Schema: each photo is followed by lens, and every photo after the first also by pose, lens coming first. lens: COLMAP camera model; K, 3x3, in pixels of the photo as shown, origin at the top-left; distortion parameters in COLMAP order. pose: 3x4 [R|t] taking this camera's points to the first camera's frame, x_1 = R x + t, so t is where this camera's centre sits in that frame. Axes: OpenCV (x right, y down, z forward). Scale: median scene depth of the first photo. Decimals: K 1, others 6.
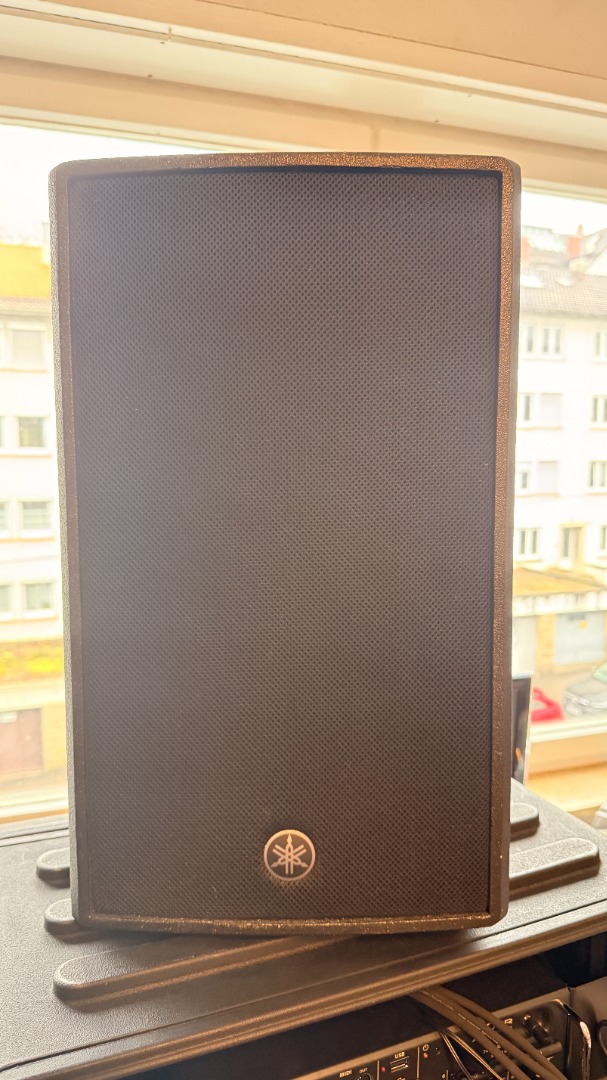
lens RADIAL K [[763.0, 0, 308.0], [0, 763.0, 542.5], [0, 0, 1]] dist [-0.008622, -0.007200]
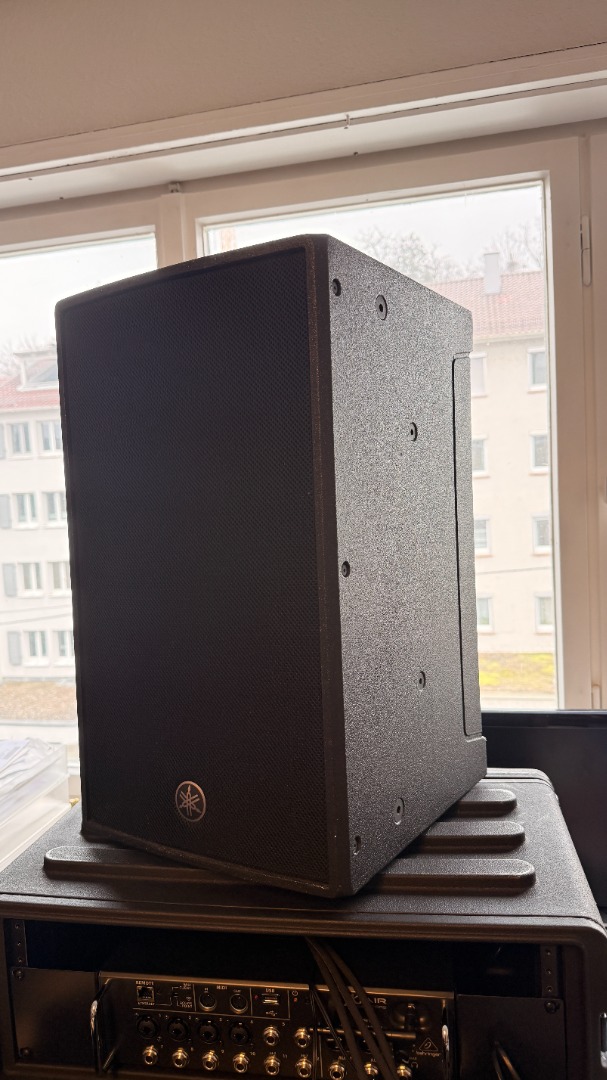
lens RADIAL K [[763.0, 0, 307.1], [0, 763.0, 539.9], [0, 0, 1]] dist [-0.008622, -0.007200]
pose [[0.848268, -0.005551, -0.529537, 0.824948], [-0.010259, 0.999585, -0.026911, 0.003832], [0.529467, 0.028261, 0.847860, 0.004820]]
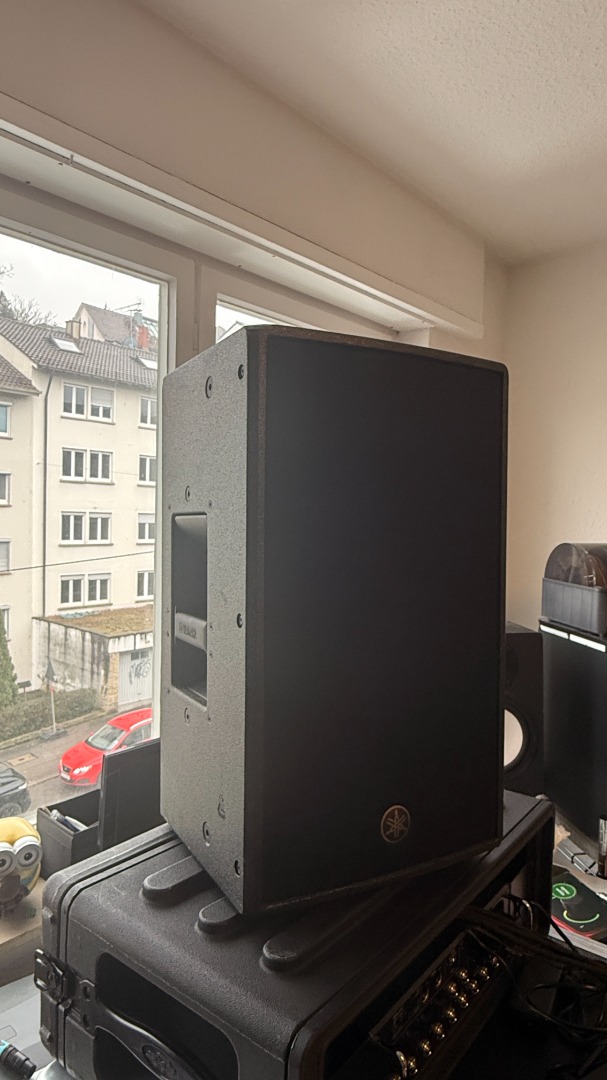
lens RADIAL K [[671.7, 0, 307.4], [0, 671.7, 538.4], [0, 0, 1]] dist [-0.001960, -0.001461]
pose [[0.877774, 0.011170, 0.478945, -0.769105], [0.025986, 0.997146, -0.070882, -0.032076], [-0.478369, 0.074665, 0.874979, -0.047377]]
